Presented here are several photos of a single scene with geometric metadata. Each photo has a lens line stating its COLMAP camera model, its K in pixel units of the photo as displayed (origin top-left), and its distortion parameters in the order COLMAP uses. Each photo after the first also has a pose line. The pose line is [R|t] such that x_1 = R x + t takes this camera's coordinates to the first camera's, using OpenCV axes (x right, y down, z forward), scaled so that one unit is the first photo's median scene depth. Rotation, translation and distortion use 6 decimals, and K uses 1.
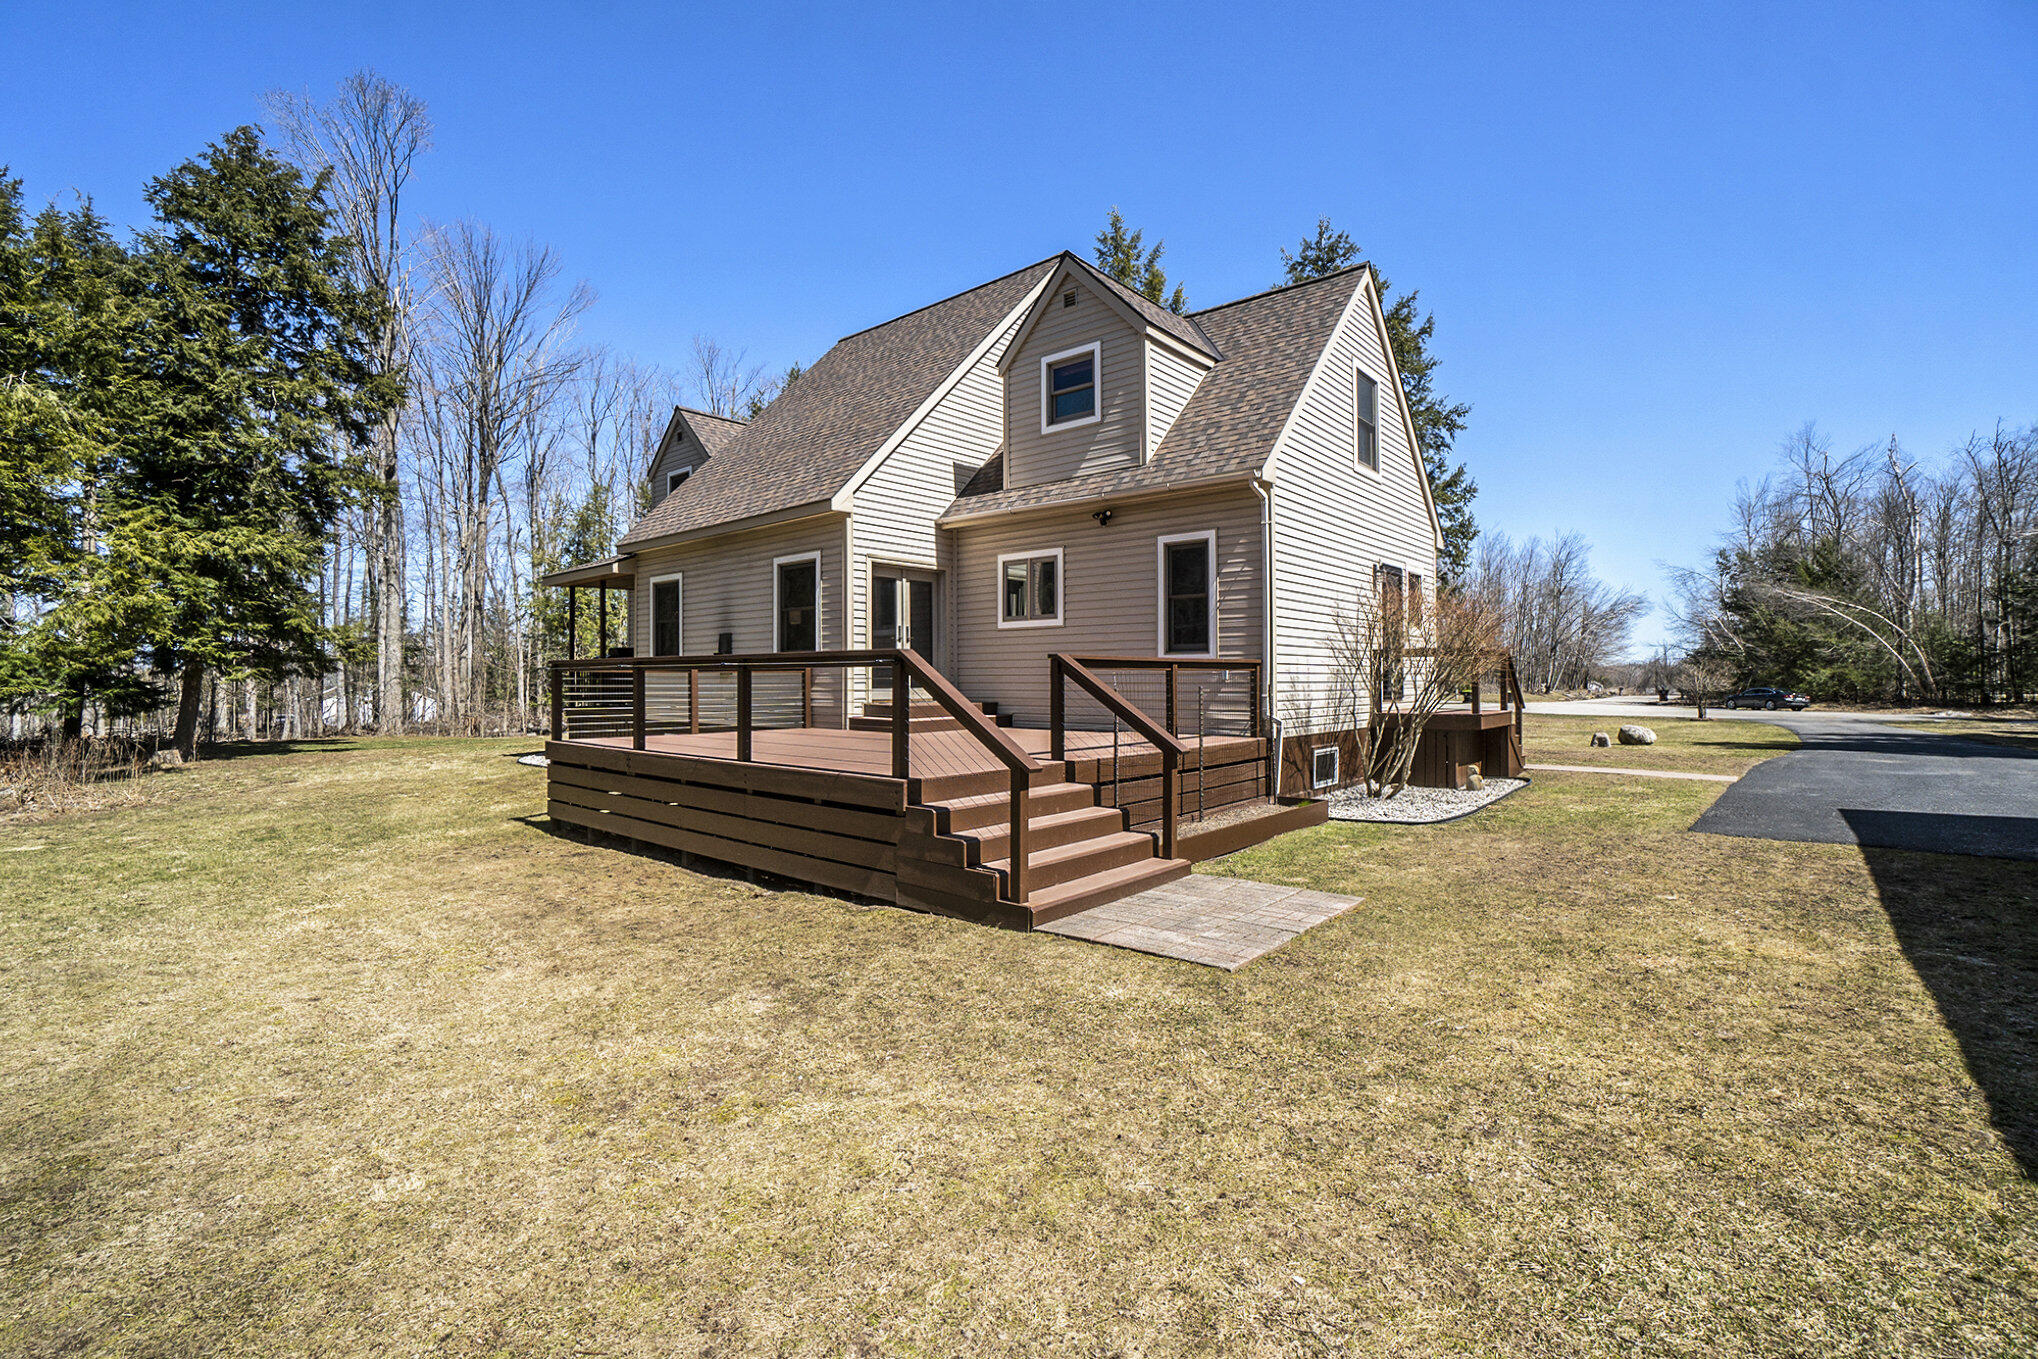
lens RADIAL K [[941.2, 0, 1012.3], [0, 941.2, 694.9], [0, 0, 1]] dist [-0.026405, 0.006441]
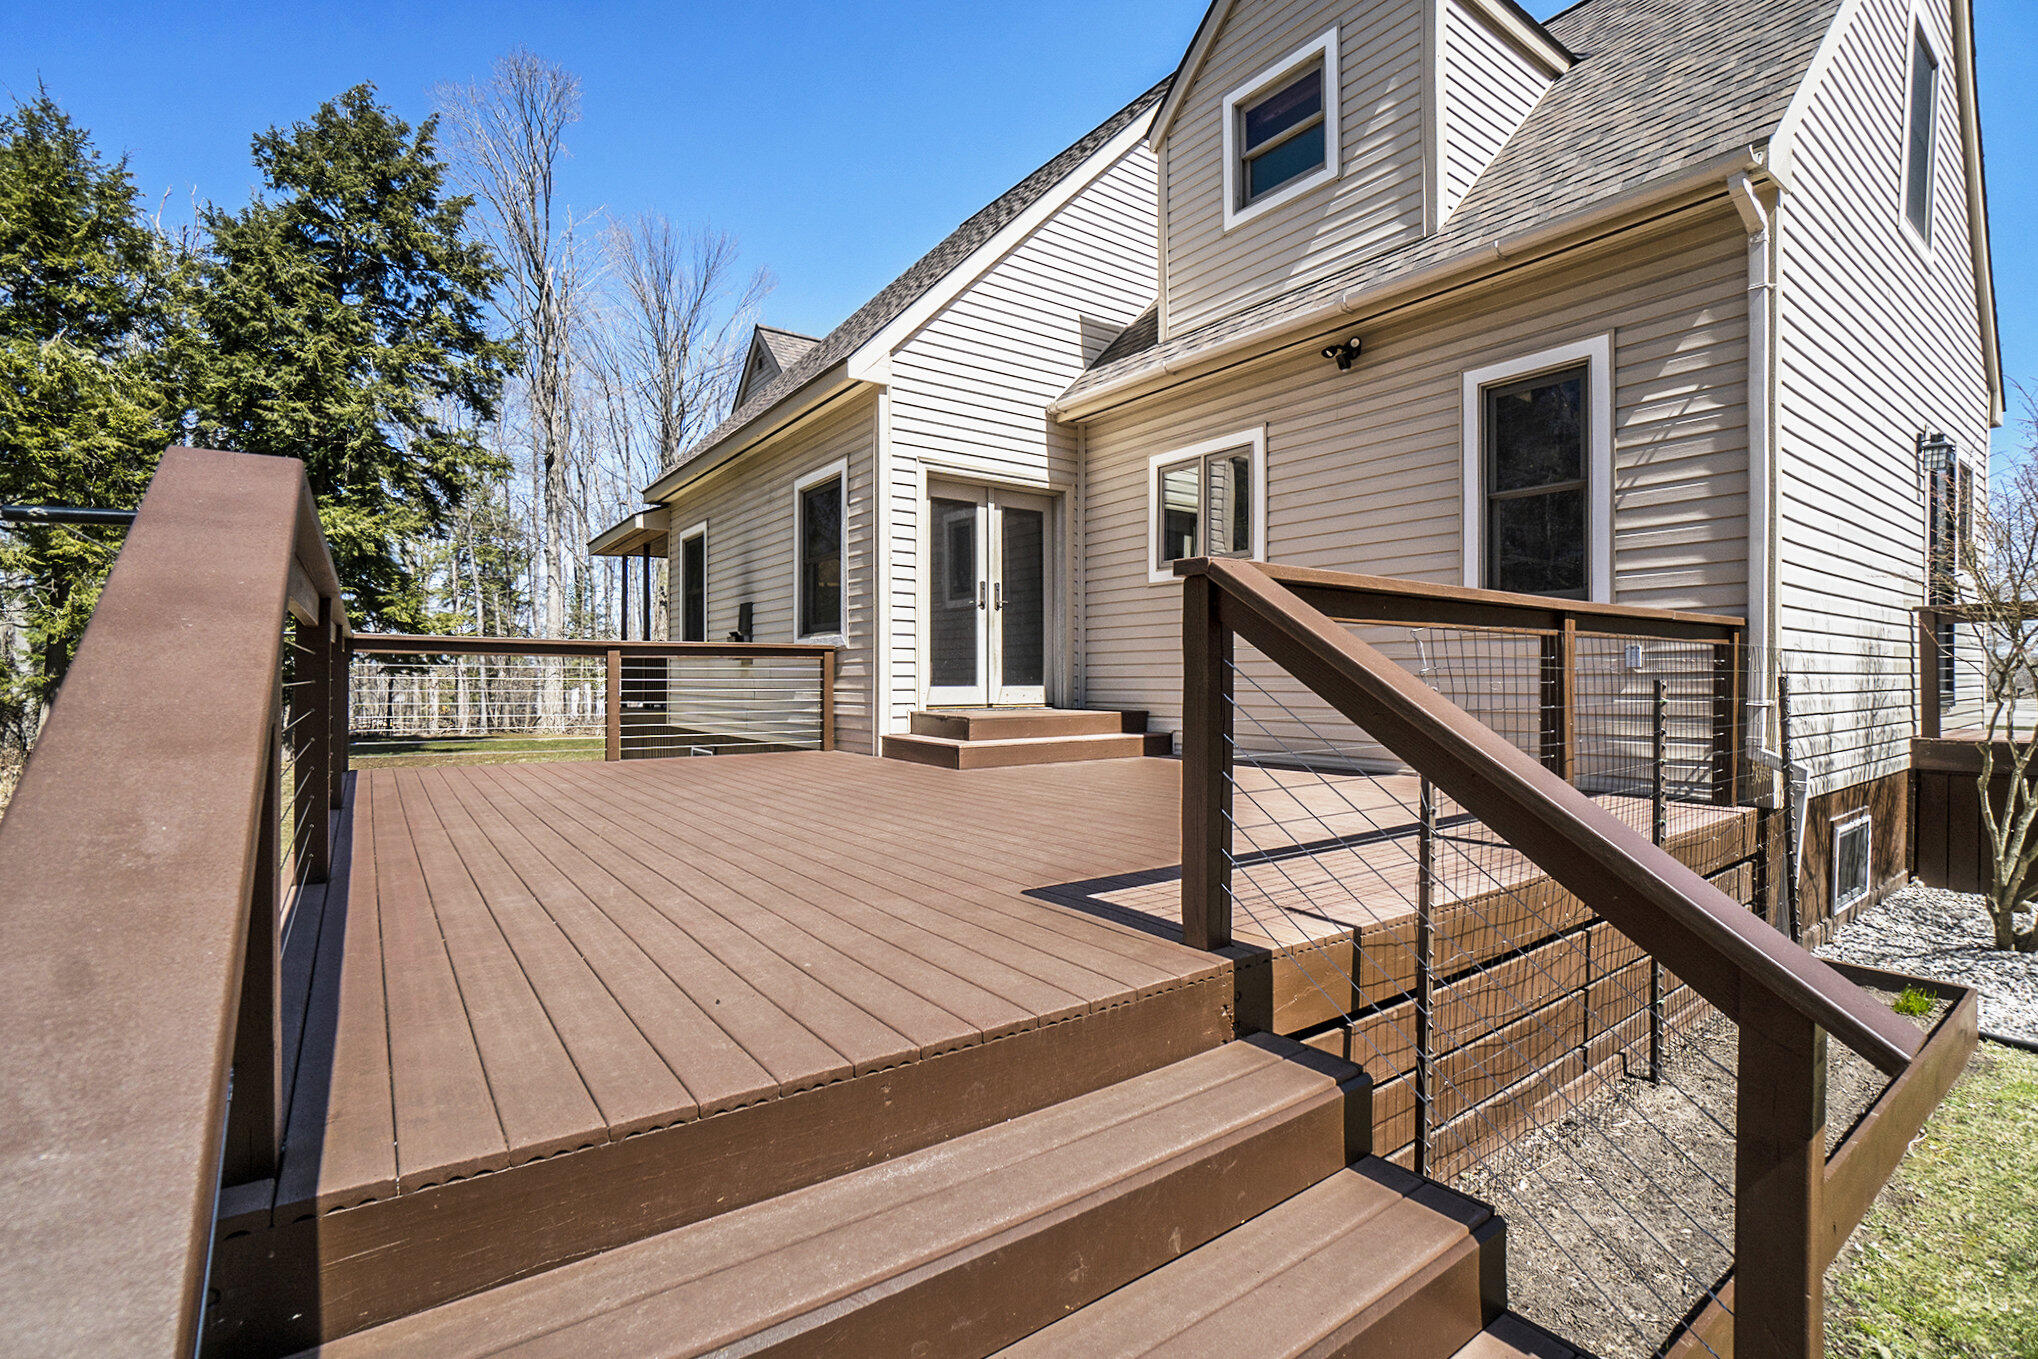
lens RADIAL K [[941.2, 0, 987.2], [0, 941.2, 683.5], [0, 0, 1]] dist [-0.026405, 0.006441]
pose [[0.969270, 0.004273, -0.245961, 0.031666], [-0.007600, 0.999892, -0.012581, -0.000794], [0.245881, 0.014063, 0.969198, 0.427804]]
